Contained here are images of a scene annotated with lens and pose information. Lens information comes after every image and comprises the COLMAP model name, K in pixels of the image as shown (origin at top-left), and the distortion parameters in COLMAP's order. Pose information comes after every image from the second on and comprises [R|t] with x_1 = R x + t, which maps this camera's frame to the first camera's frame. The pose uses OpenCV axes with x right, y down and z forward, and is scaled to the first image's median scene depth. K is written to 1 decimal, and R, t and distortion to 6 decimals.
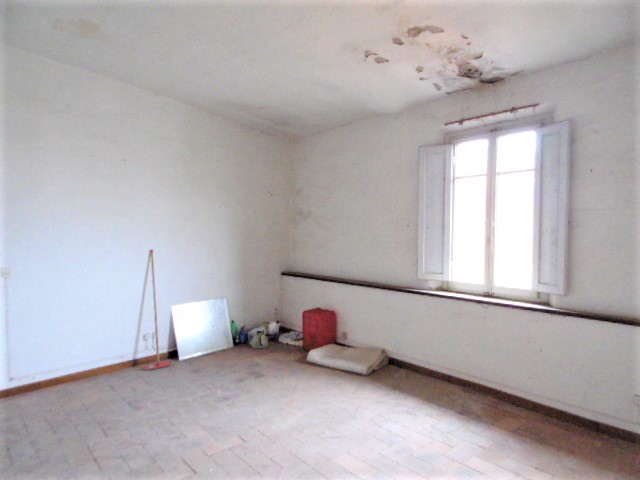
lens RADIAL K [[419.2, 0, 320.0], [0, 419.2, 240.0], [0, 0, 1]] dist [0.003551, -0.002609]
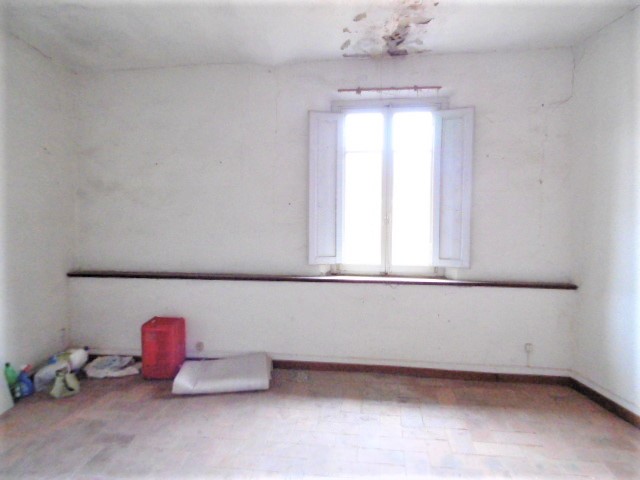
lens RADIAL K [[419.2, 0, 320.0], [0, 419.2, 240.0], [0, 0, 1]] dist [0.003551, -0.002609]
pose [[0.738596, -0.048714, 0.672386, -0.345164], [0.015939, 0.998369, 0.054823, -0.006292], [-0.673960, -0.029775, 0.738168, 0.351698]]
